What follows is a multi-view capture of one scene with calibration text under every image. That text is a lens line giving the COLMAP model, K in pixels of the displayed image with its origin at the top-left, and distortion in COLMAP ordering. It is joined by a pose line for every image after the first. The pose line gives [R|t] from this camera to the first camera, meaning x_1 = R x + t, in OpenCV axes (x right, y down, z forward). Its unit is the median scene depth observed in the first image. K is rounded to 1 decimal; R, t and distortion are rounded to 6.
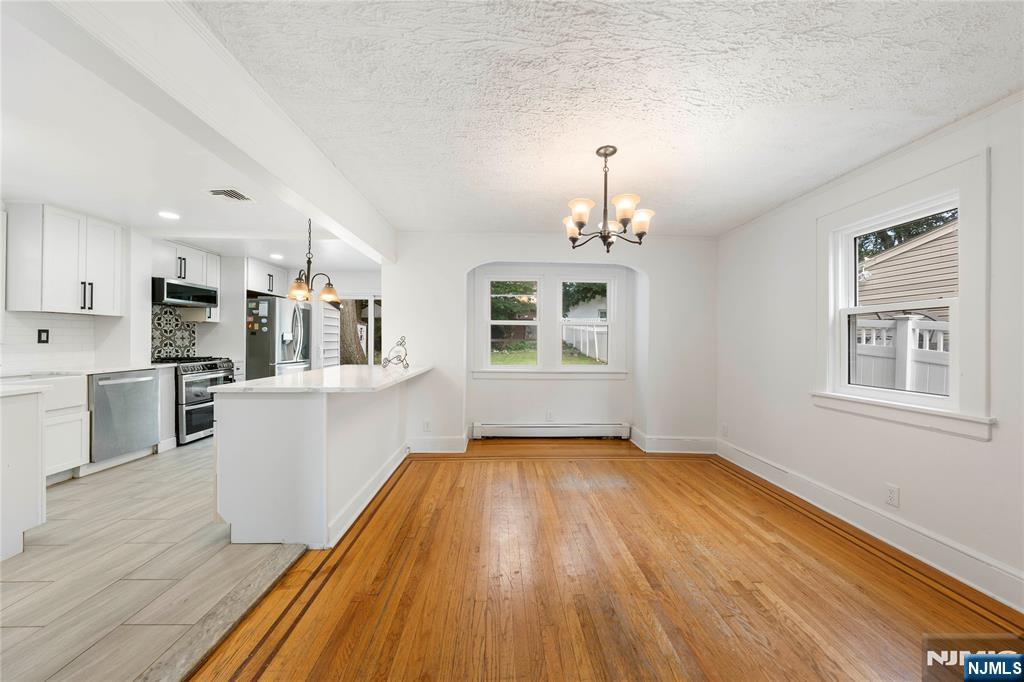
lens RADIAL K [[357.7, 0, 507.5], [0, 357.7, 340.3], [0, 0, 1]] dist [0.001377, 0.000607]
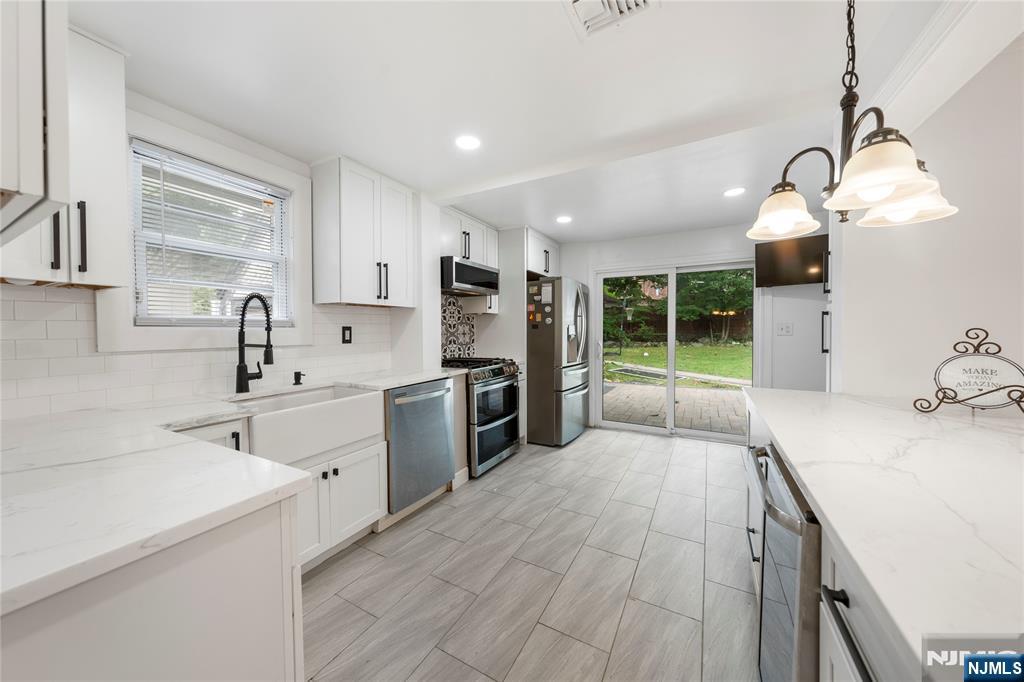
lens RADIAL K [[357.7, 0, 518.4], [0, 357.7, 336.9], [0, 0, 1]] dist [0.001377, 0.000607]
pose [[0.869028, -0.001178, -0.494761, -0.442970], [0.010520, 0.999815, 0.016099, -0.012417], [0.494651, -0.019195, 0.868880, 0.389900]]
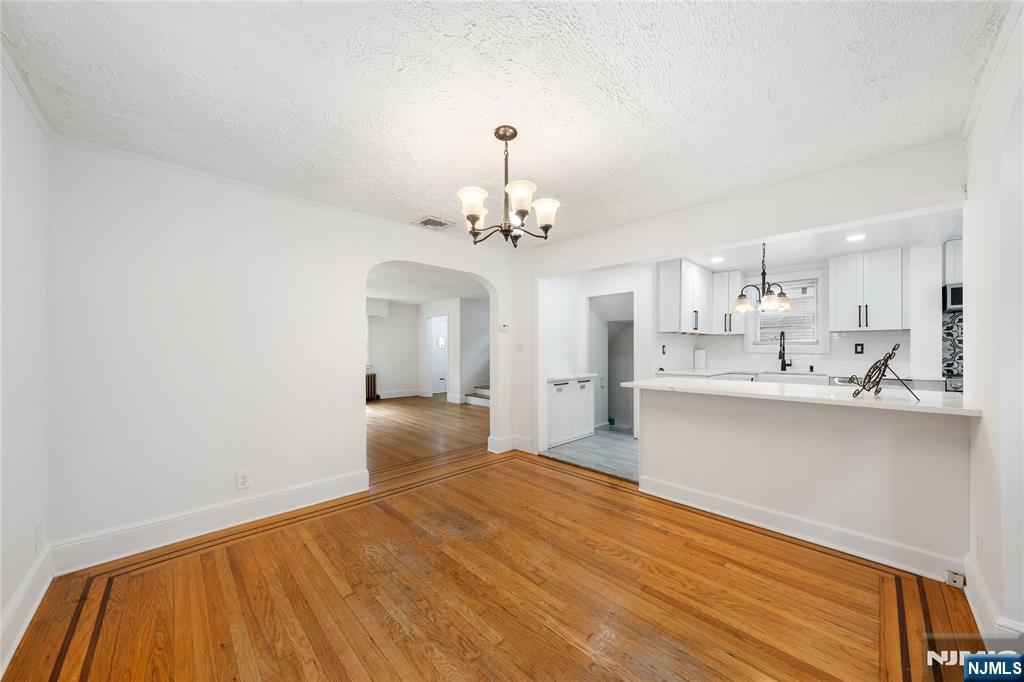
lens RADIAL K [[357.7, 0, 528.7], [0, 357.7, 348.4], [0, 0, 1]] dist [0.001377, 0.000607]
pose [[-0.708182, -0.008213, -0.705982, 0.439133], [-0.001452, 0.999947, -0.010176, 0.002767], [0.706029, -0.006182, -0.708156, 0.858028]]
